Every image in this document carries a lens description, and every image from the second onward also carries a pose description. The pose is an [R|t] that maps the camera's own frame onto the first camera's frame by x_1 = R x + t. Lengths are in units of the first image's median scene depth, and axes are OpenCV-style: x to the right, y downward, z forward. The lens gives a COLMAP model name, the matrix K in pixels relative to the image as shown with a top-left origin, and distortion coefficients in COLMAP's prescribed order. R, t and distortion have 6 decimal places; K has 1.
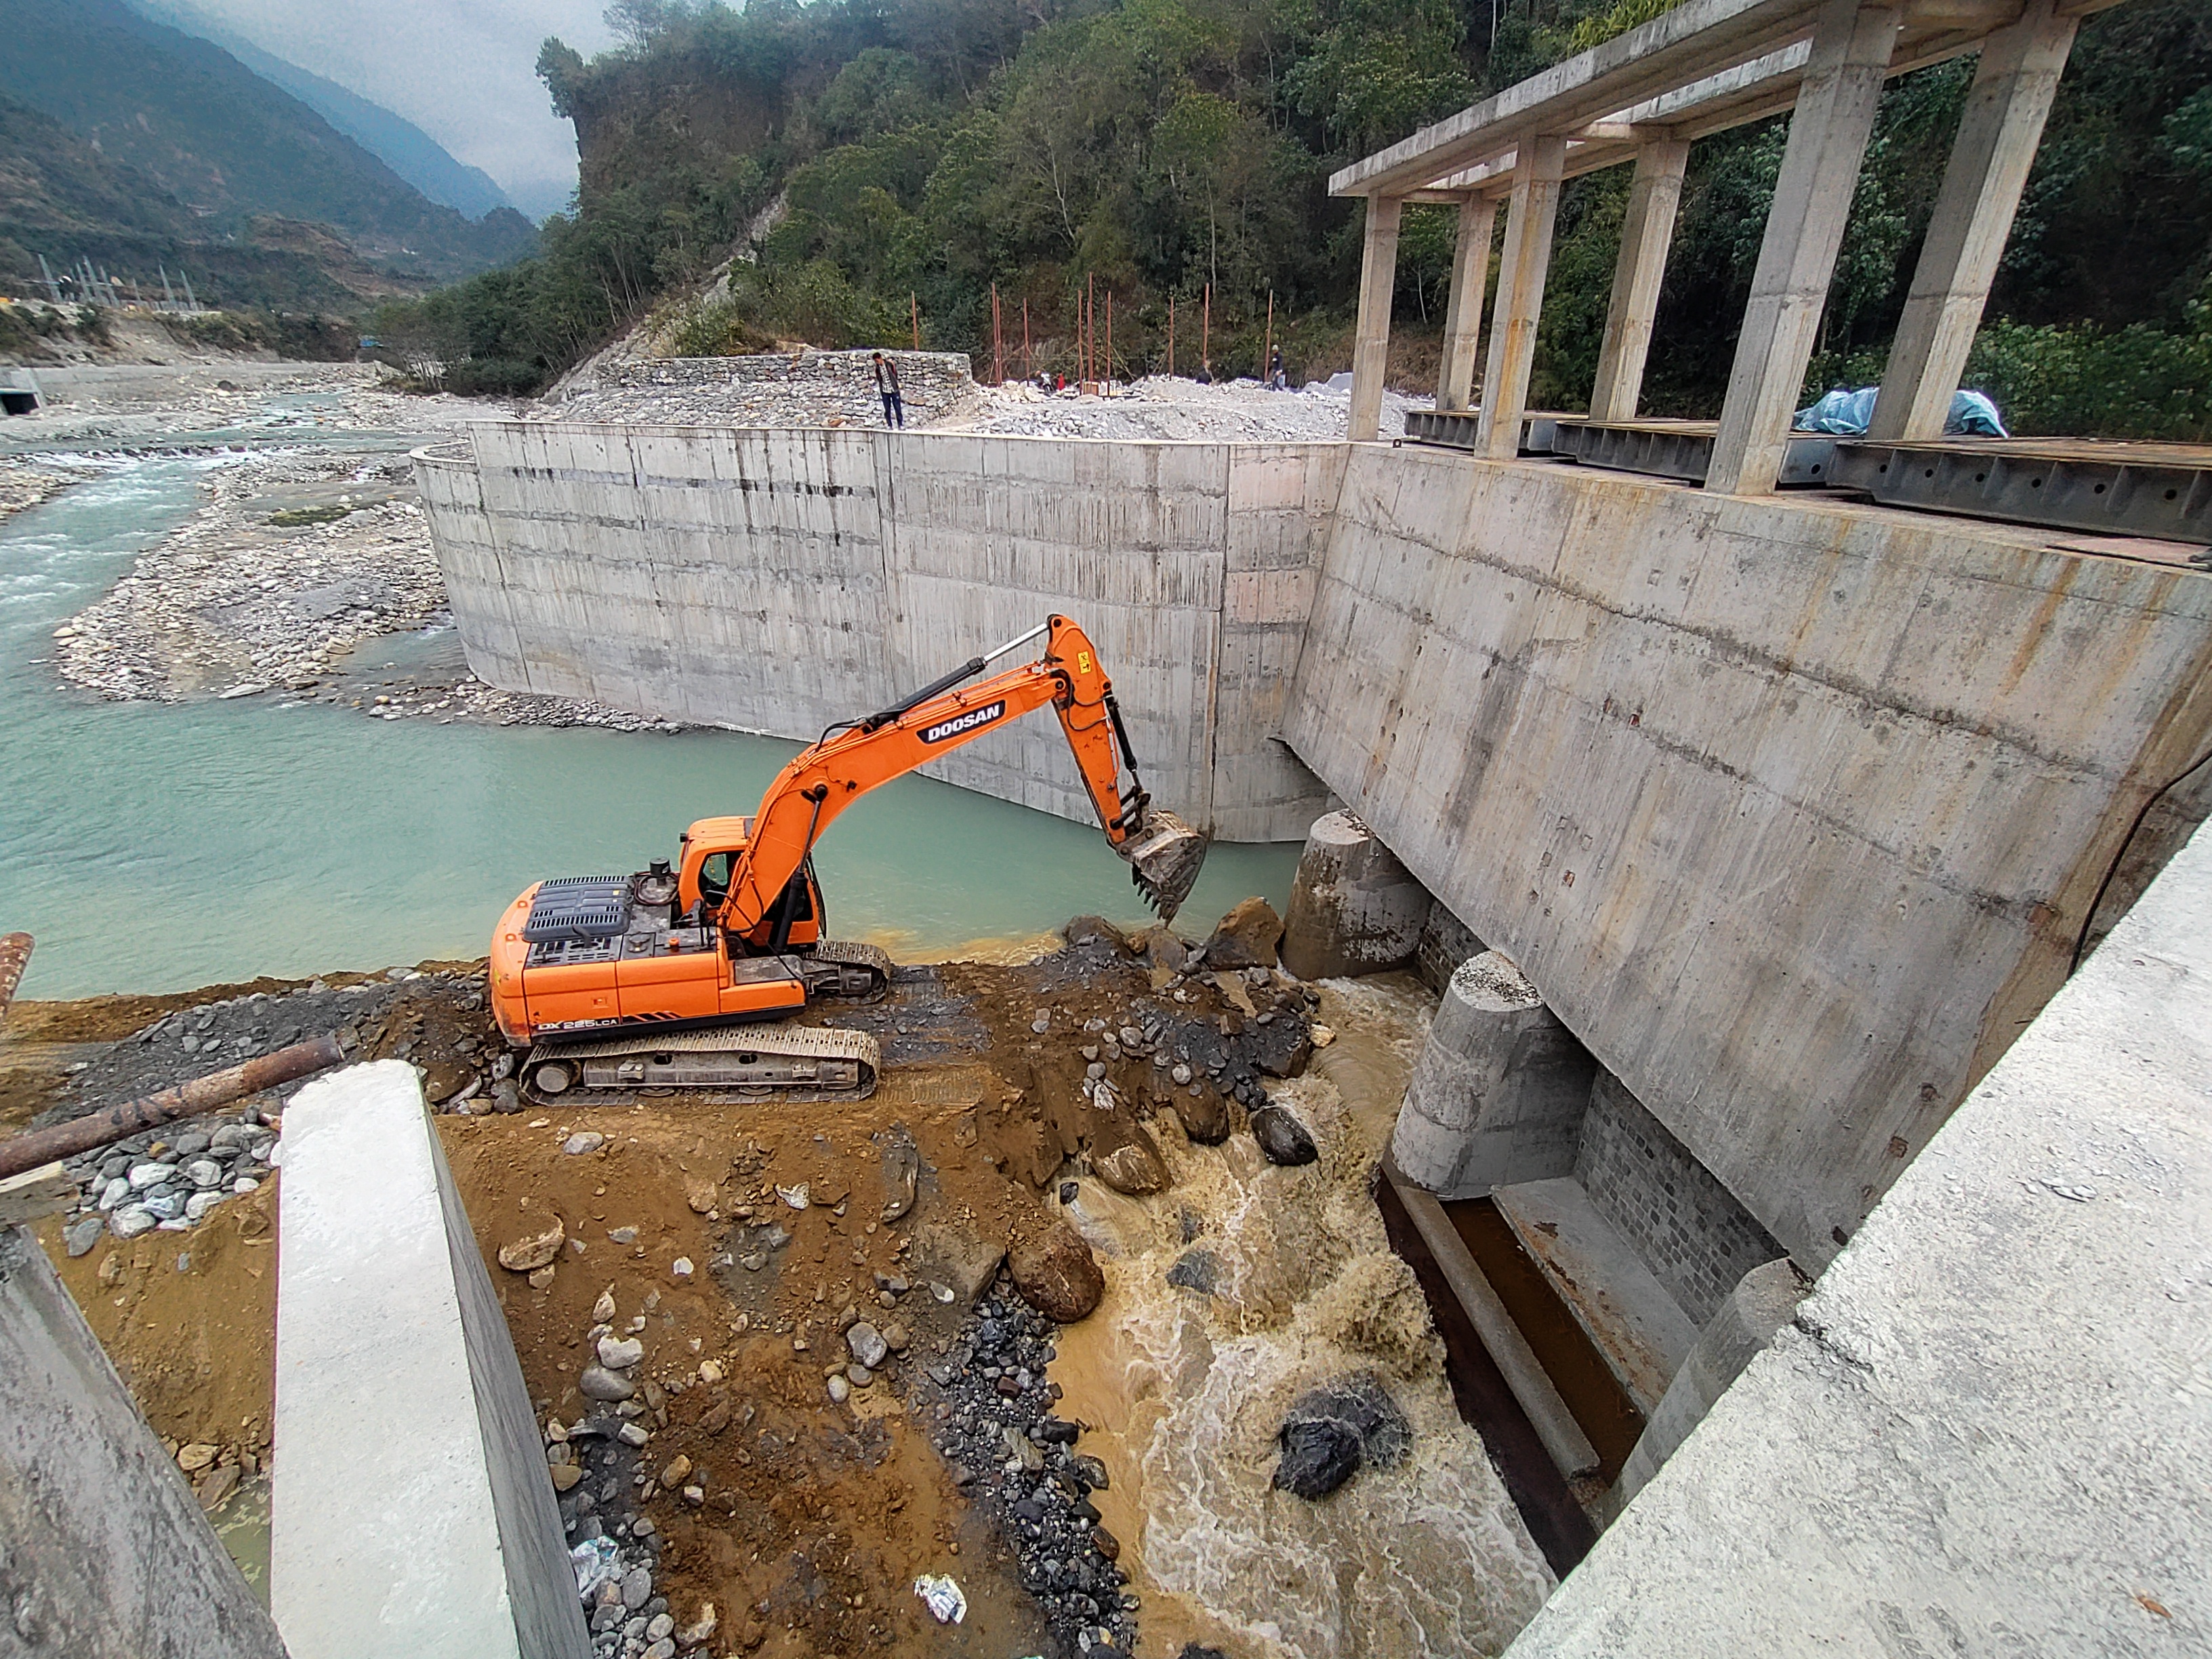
lens RADIAL K [[984.9, 0, 1098.9], [0, 984.9, 827.9], [0, 0, 1]] dist [-0.003087, 0.004707]
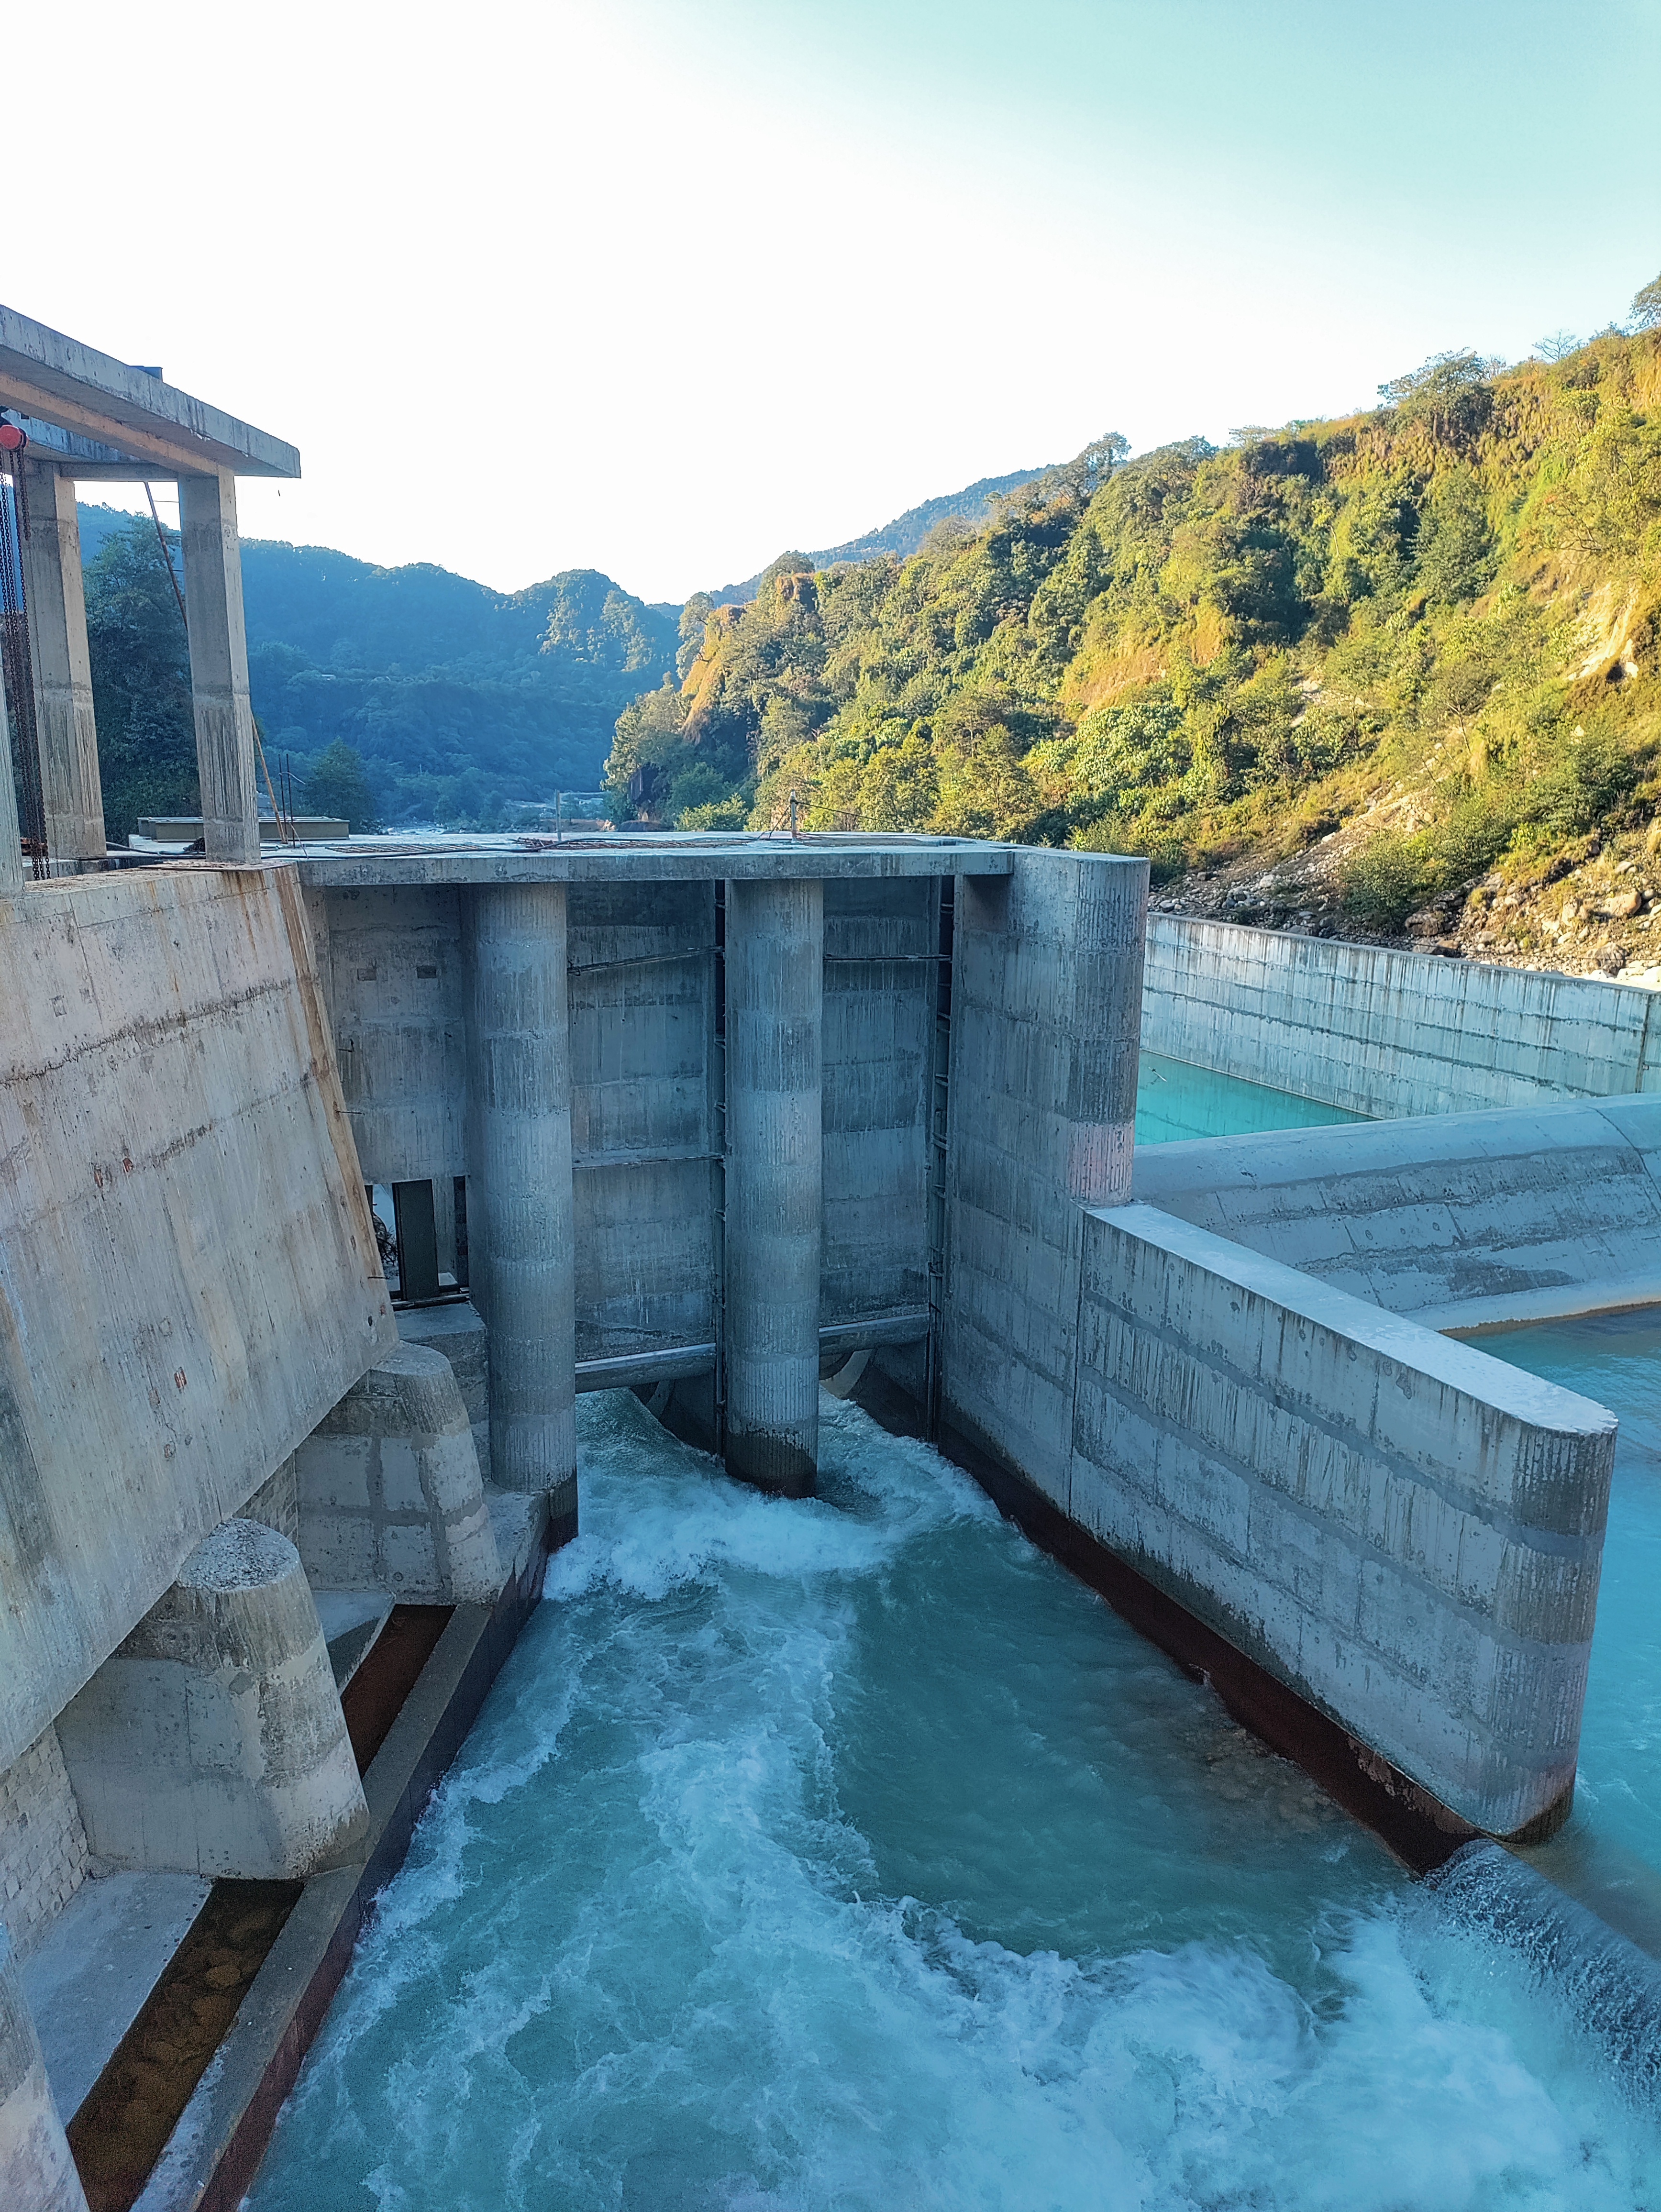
lens RADIAL K [[1593.6, 0, 763.5], [0, 1593.6, 1122.1], [0, 0, 1]] dist [0.052757, -0.037595]
pose [[-0.968825, -0.065275, 0.238992, -0.200813], [0.092988, 0.798329, 0.595000, -0.677955], [-0.229633, 0.598674, -0.767371, 1.469267]]
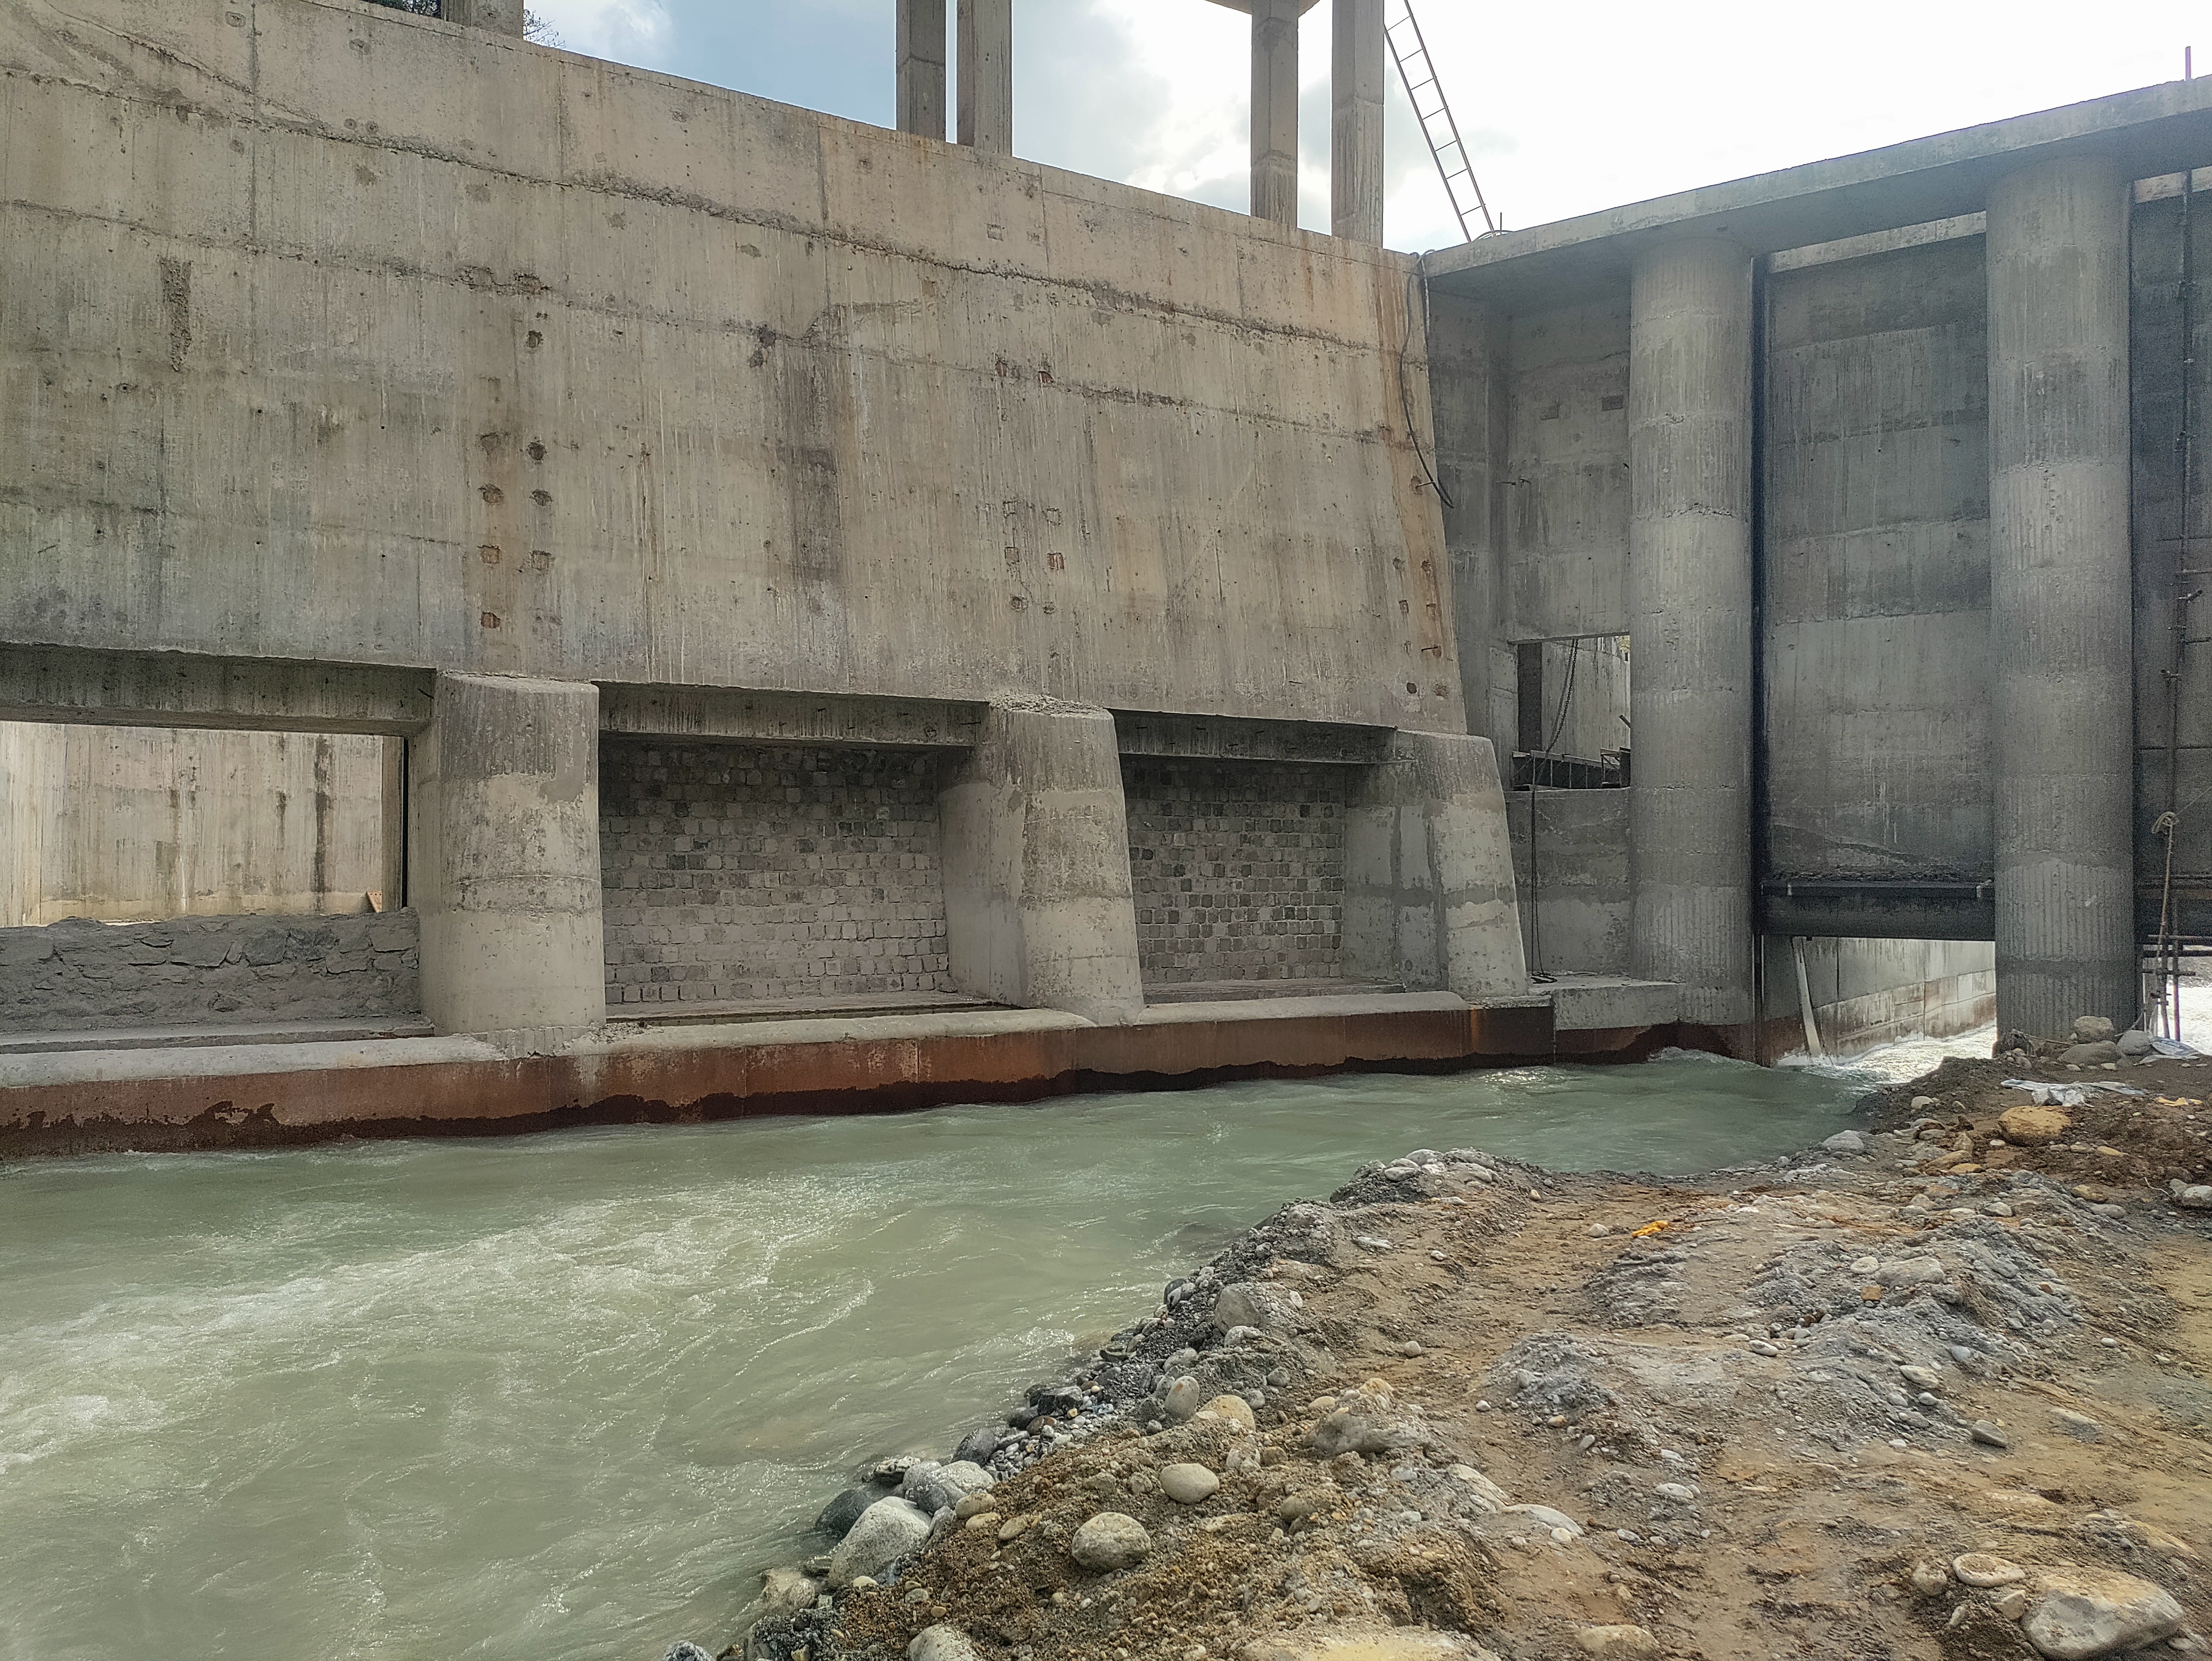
lens RADIAL K [[1593.6, 0, 1110.3], [0, 1593.6, 846.8], [0, 0, 1]] dist [0.052757, -0.037595]
pose [[-0.329858, 0.006348, 0.944009, -0.721831], [0.383959, 0.914433, 0.128015, 0.101590], [-0.862420, 0.404688, -0.304071, 1.264068]]
